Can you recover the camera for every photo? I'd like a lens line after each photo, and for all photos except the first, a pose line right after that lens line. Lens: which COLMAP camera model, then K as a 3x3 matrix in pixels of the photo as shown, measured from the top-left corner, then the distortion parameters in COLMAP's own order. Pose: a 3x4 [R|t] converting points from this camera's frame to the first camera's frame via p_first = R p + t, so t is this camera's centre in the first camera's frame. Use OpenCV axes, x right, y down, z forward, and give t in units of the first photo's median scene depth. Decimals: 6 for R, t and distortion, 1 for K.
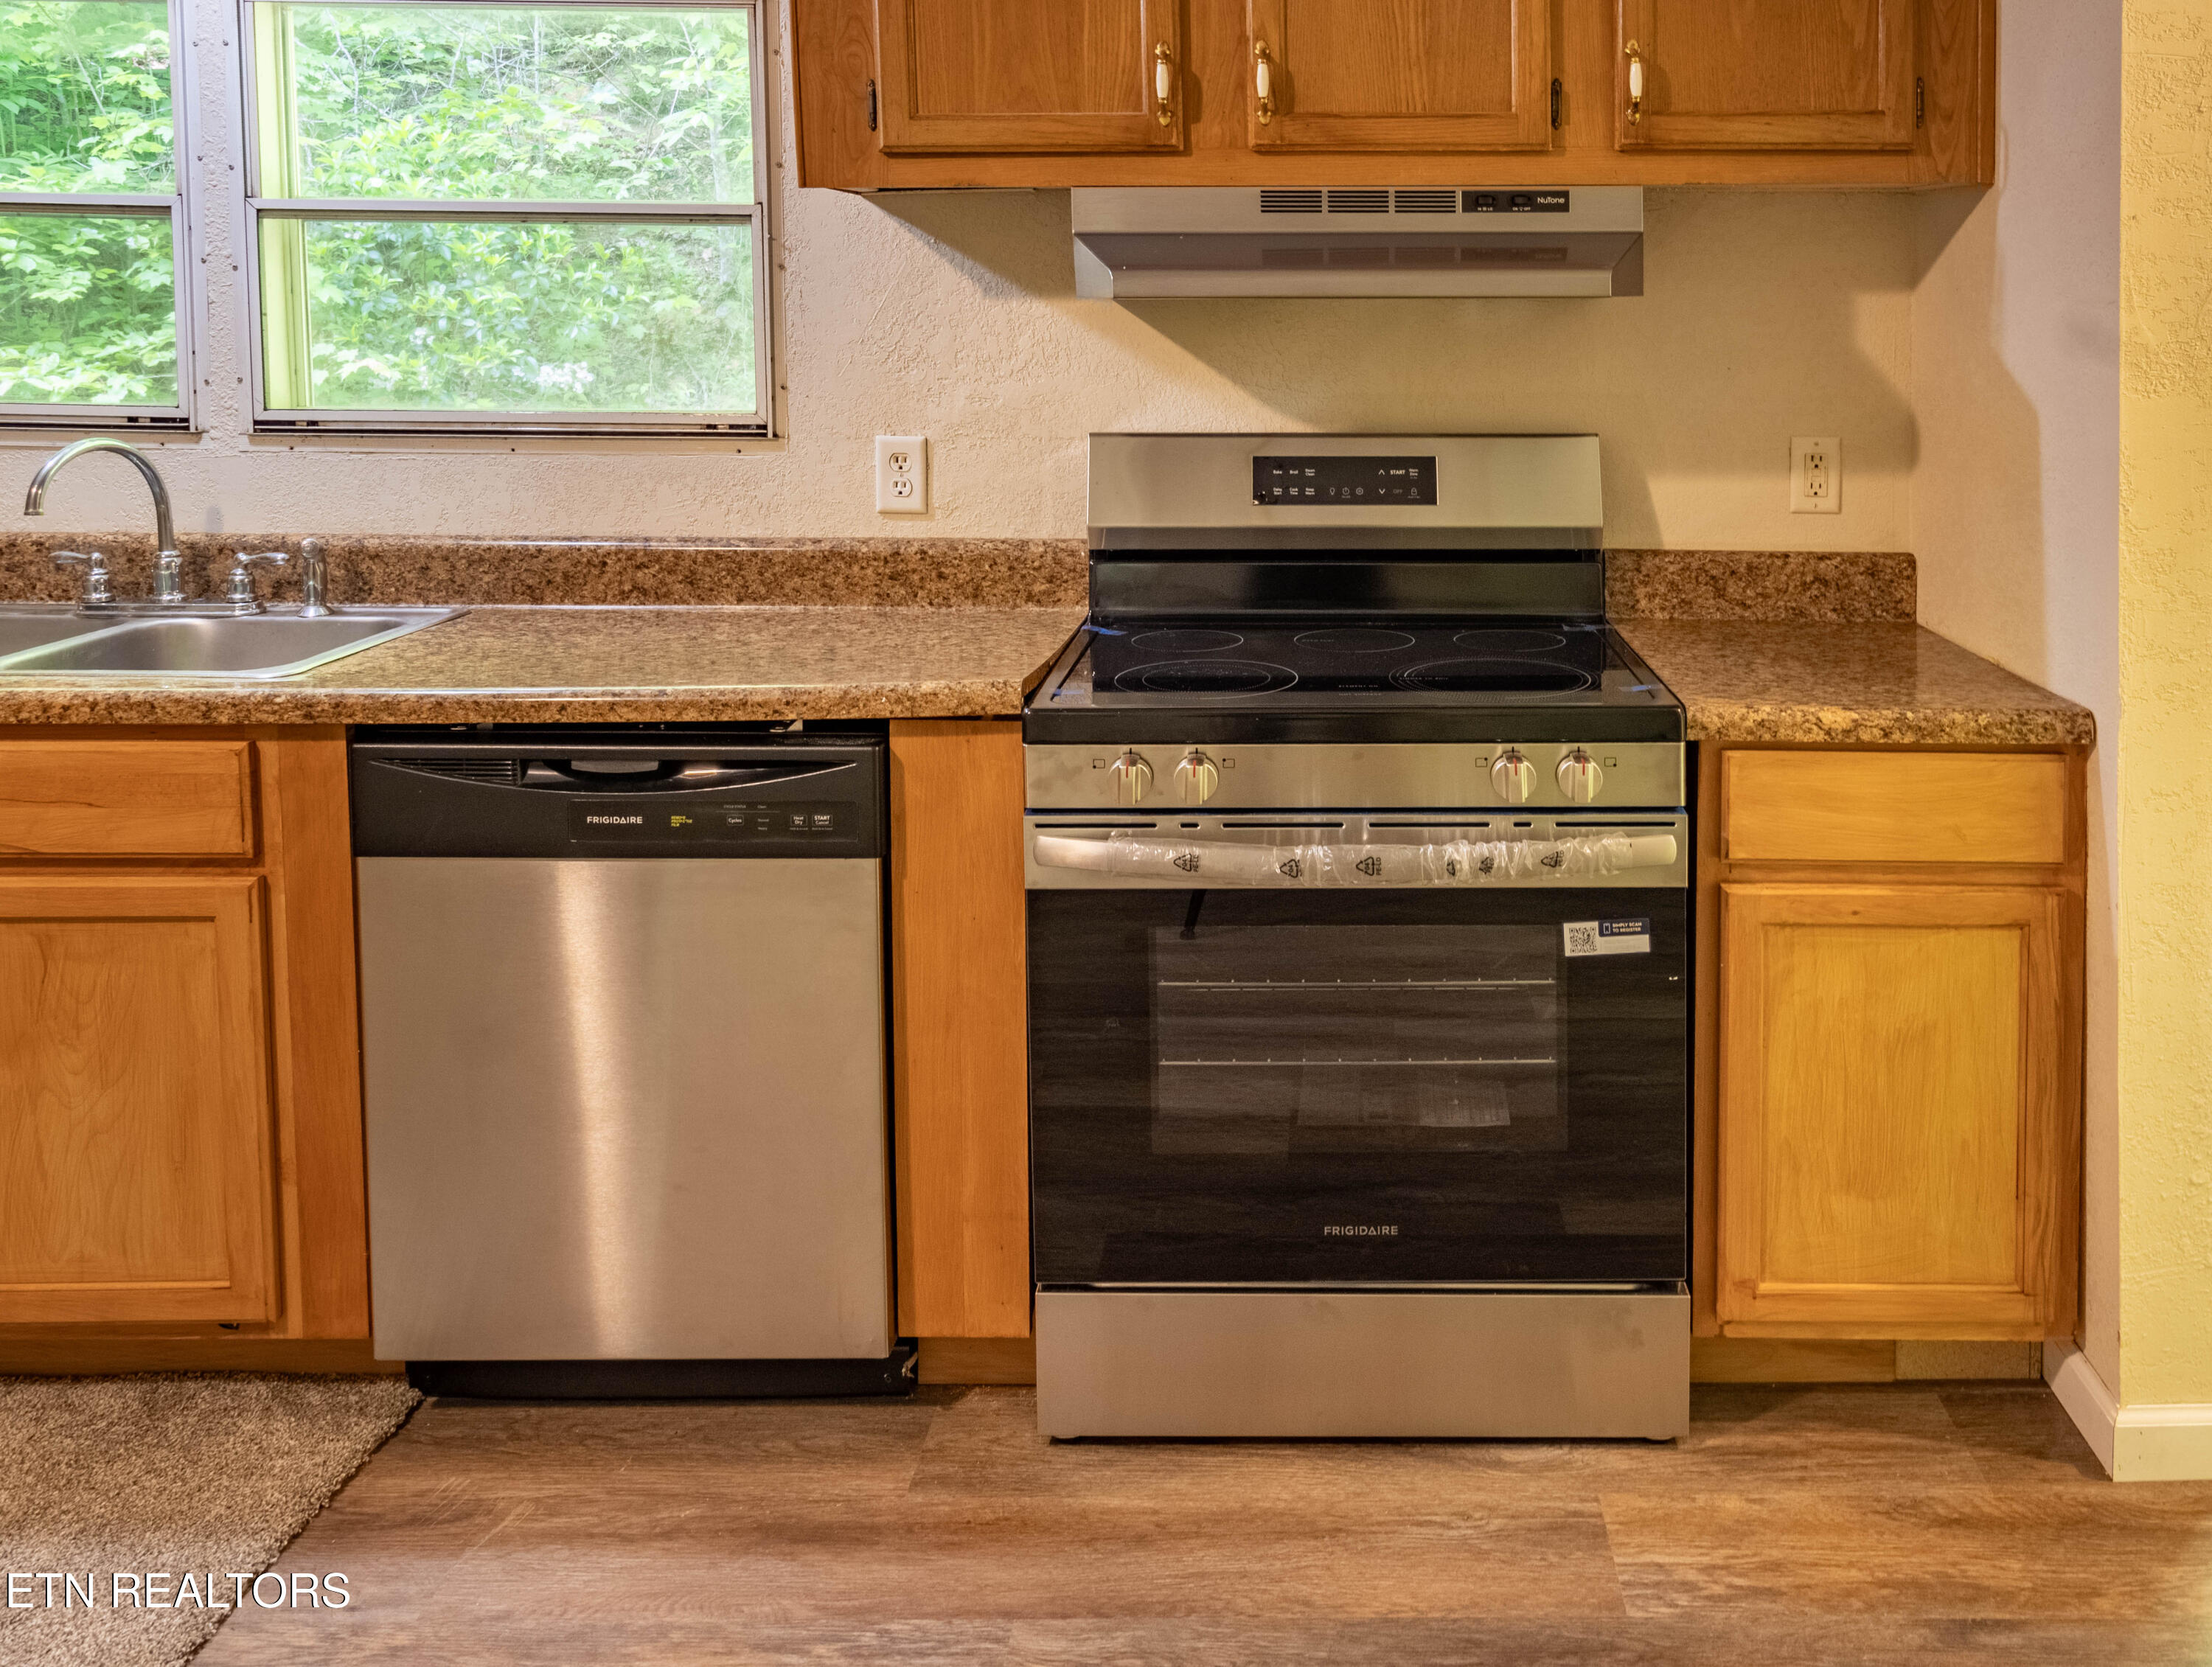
lens RADIAL K [[1731.8, 0, 1383.2], [0, 1731.8, 413.5], [0, 0, 1]] dist [0.001601, -0.001439]
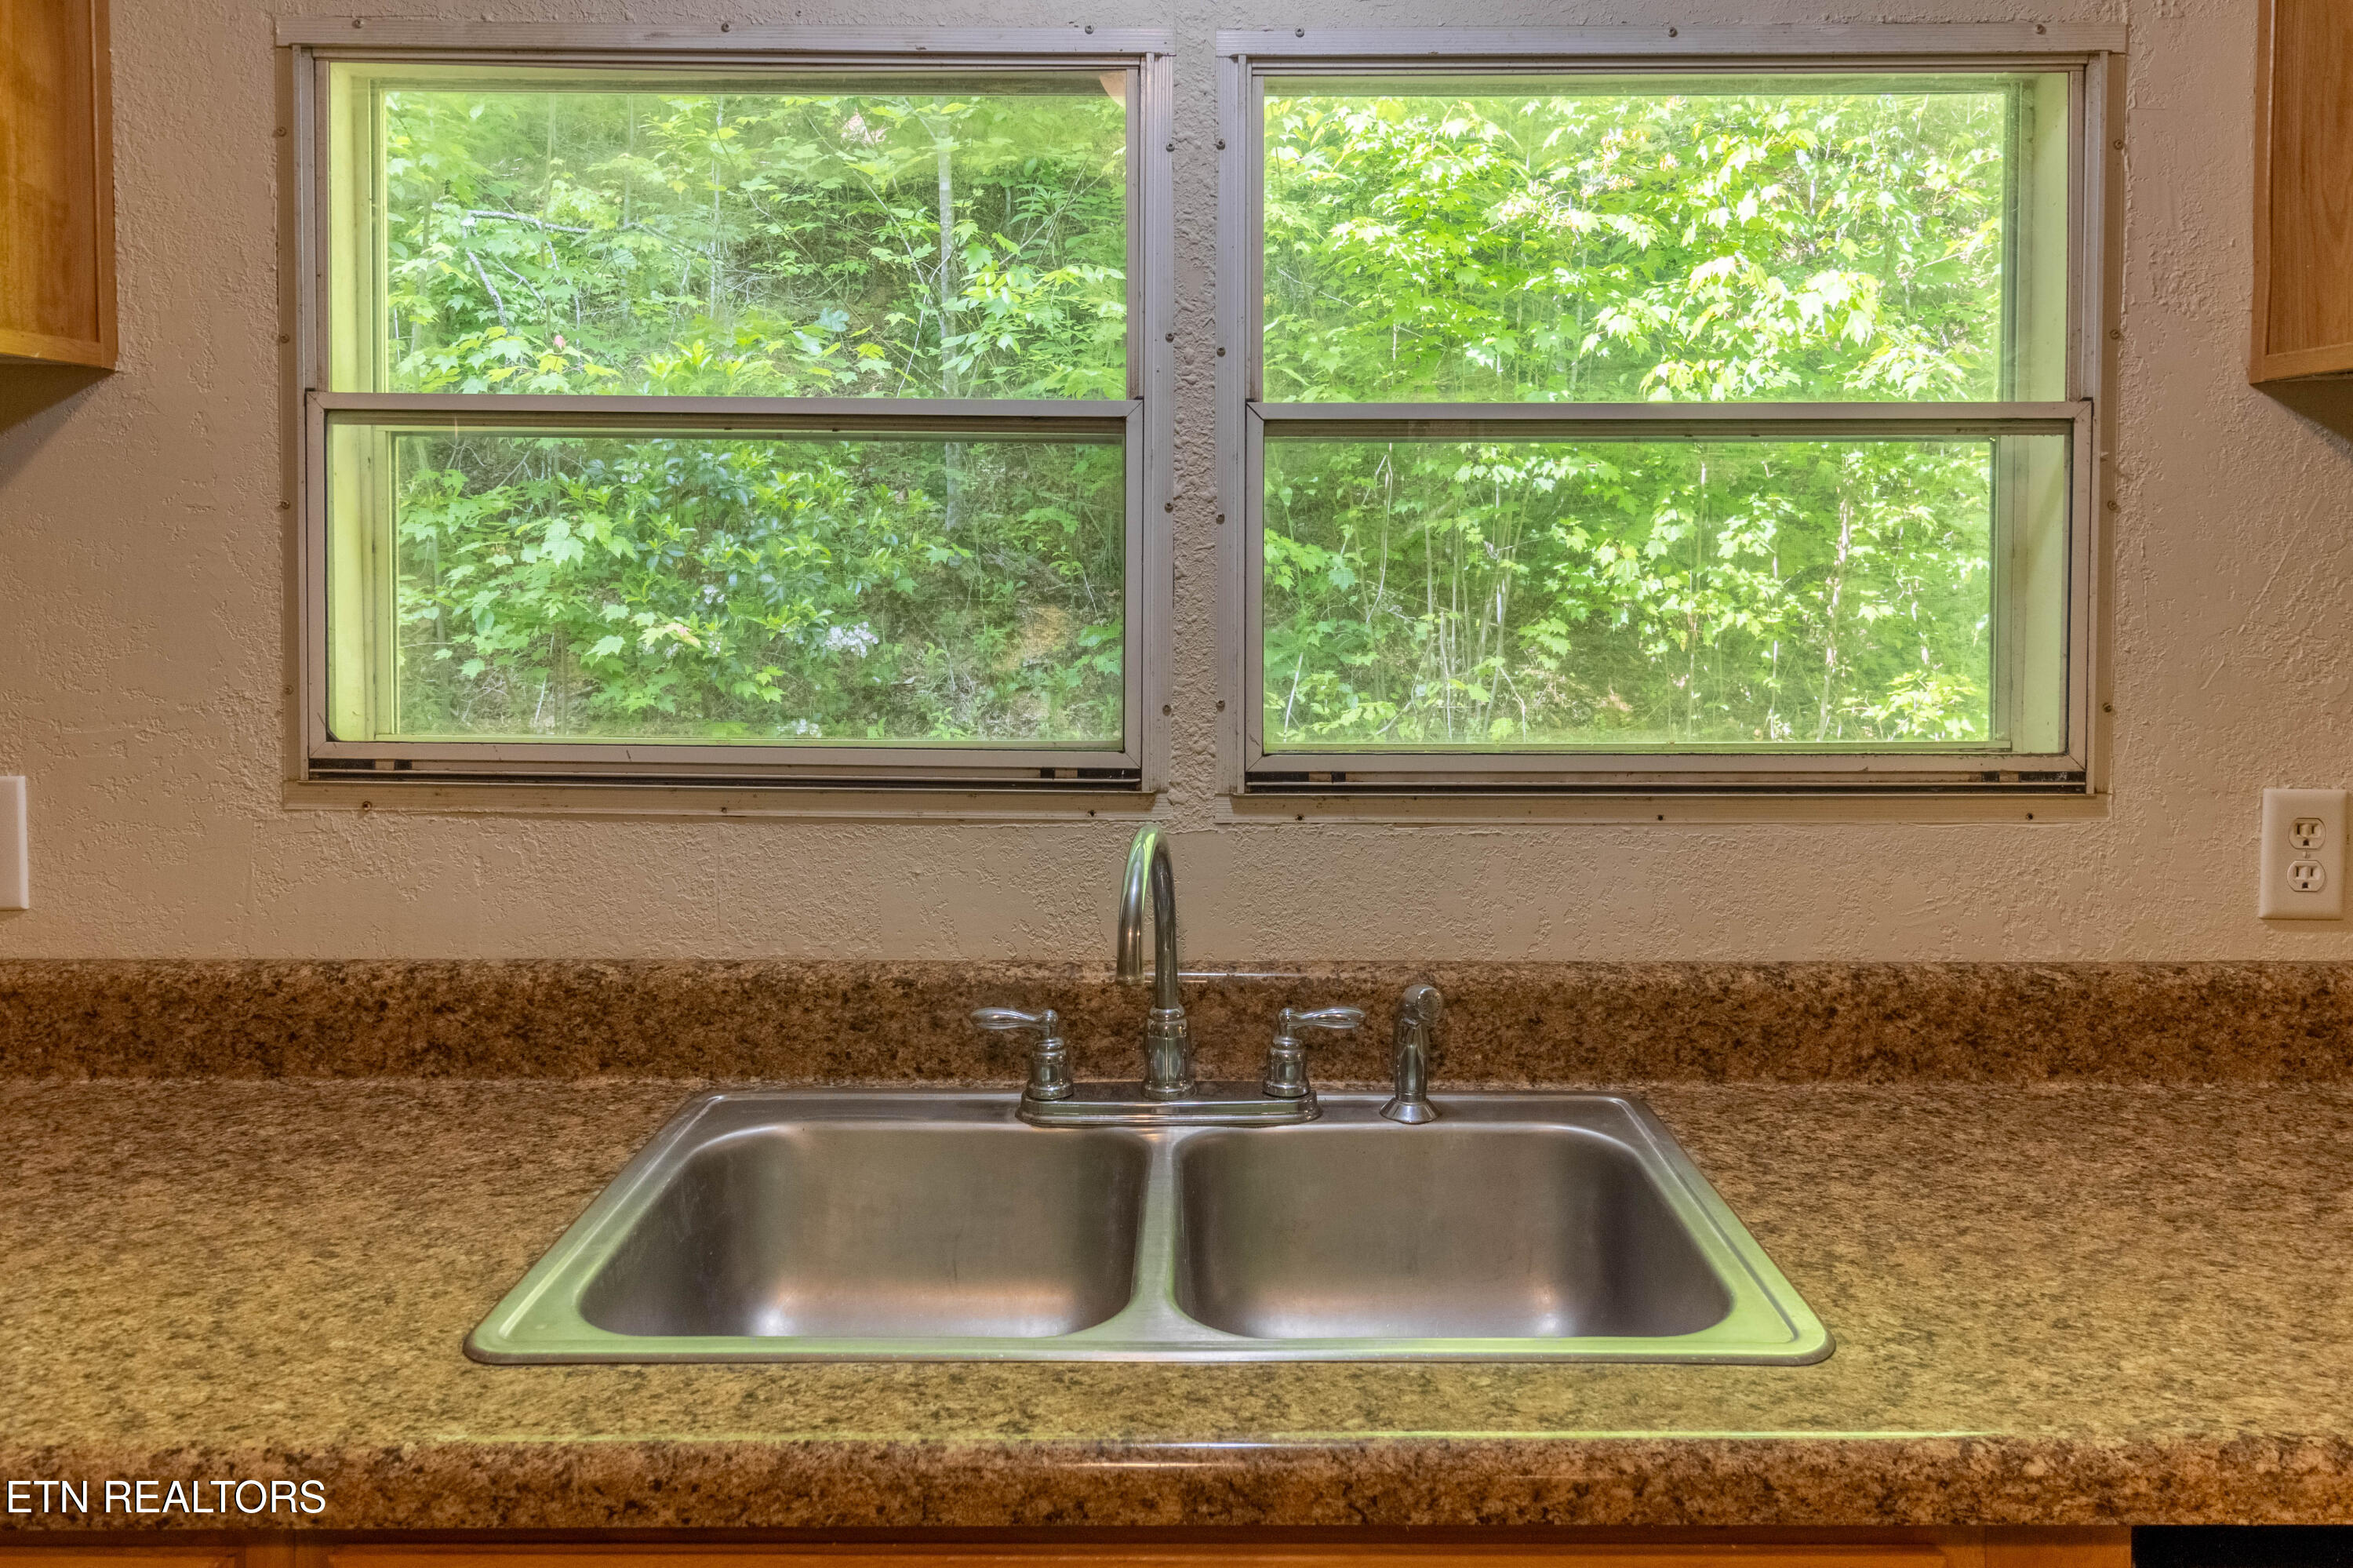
lens RADIAL K [[1656.6, 0, 1189.1], [0, 1656.6, 614.0], [0, 0, 1]] dist [-0.003938, 0.000122]
pose [[0.999085, -0.008953, -0.041819, -0.708720], [0.008166, 0.999787, -0.018971, -0.043697], [0.041980, 0.018612, 0.998945, 0.469778]]
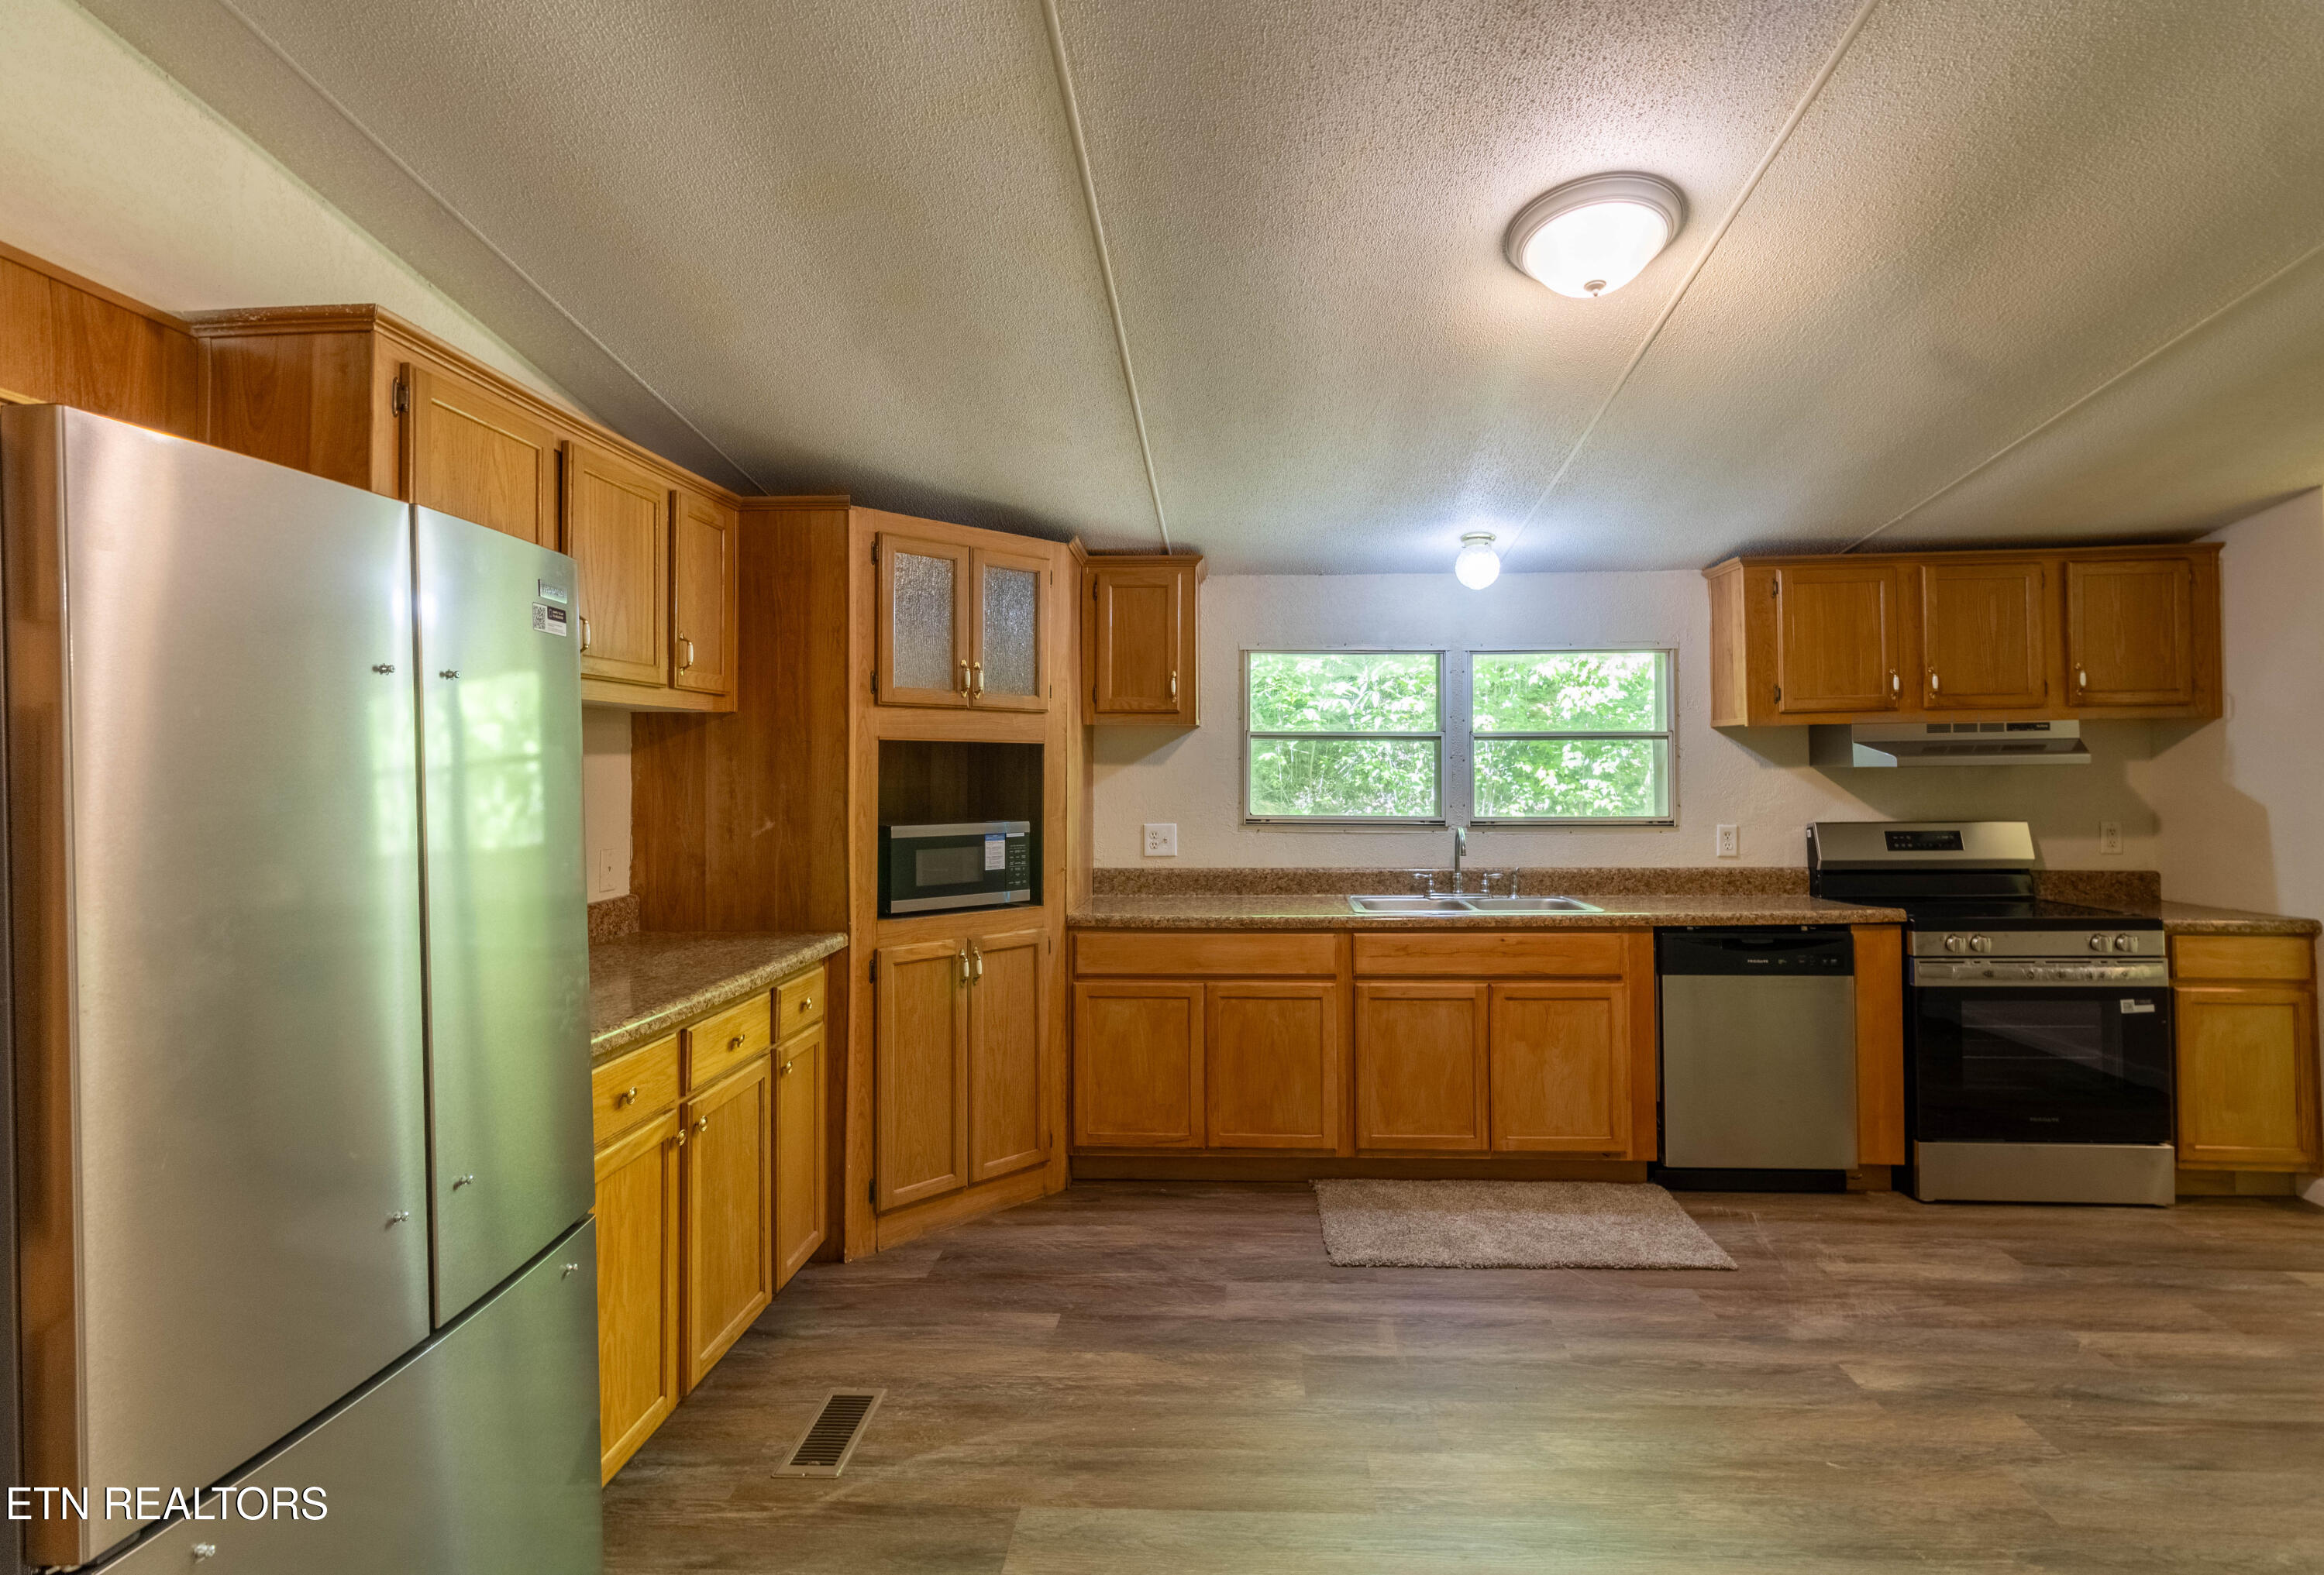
lens RADIAL K [[1167.8, 0, 1201.7], [0, 1167.8, 761.1], [0, 0, 1]] dist [-0.002112, 0.000206]
pose [[0.997877, -0.014904, -0.063404, -1.018826], [0.010327, 0.997357, -0.071913, 0.037548], [0.064309, 0.071105, 0.995394, -0.769779]]
